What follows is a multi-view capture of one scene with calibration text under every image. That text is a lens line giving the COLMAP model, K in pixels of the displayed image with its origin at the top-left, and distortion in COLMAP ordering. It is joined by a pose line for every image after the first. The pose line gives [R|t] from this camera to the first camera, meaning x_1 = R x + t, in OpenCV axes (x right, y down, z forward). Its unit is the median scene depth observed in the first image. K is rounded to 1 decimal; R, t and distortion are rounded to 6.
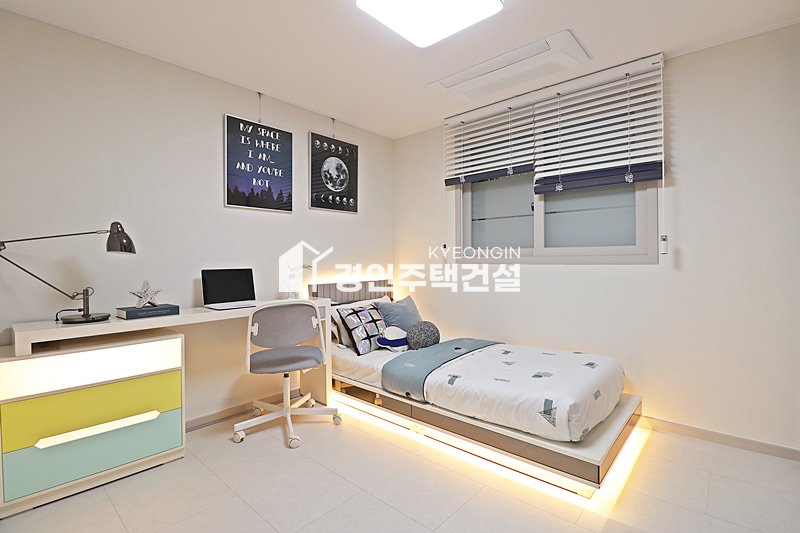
lens RADIAL K [[369.3, 0, 397.6], [0, 369.3, 258.5], [0, 0, 1]] dist [-0.007624, -0.009694]
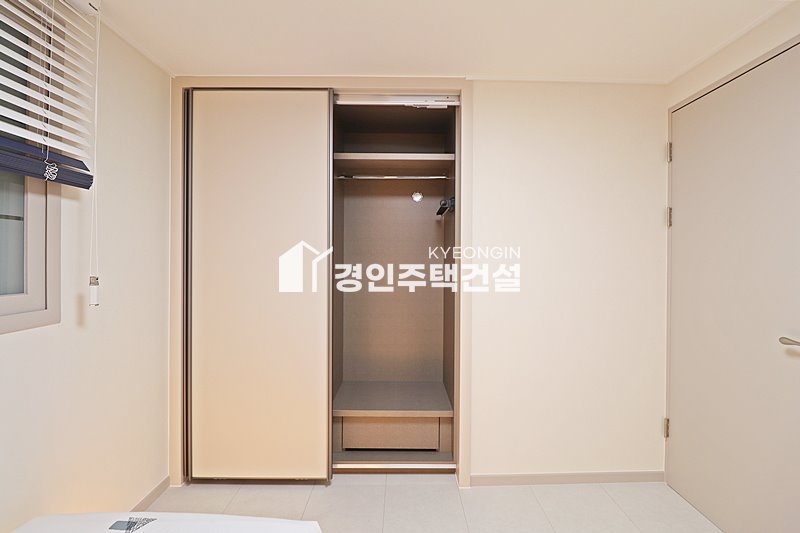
lens RADIAL K [[369.3, 0, 400.3], [0, 369.3, 262.8], [0, 0, 1]] dist [-0.007624, -0.009694]
pose [[-0.673316, -0.005970, 0.739331, -0.121130], [-0.006626, 0.999976, 0.002040, -0.087688], [-0.739325, -0.003525, -0.673339, 0.980384]]
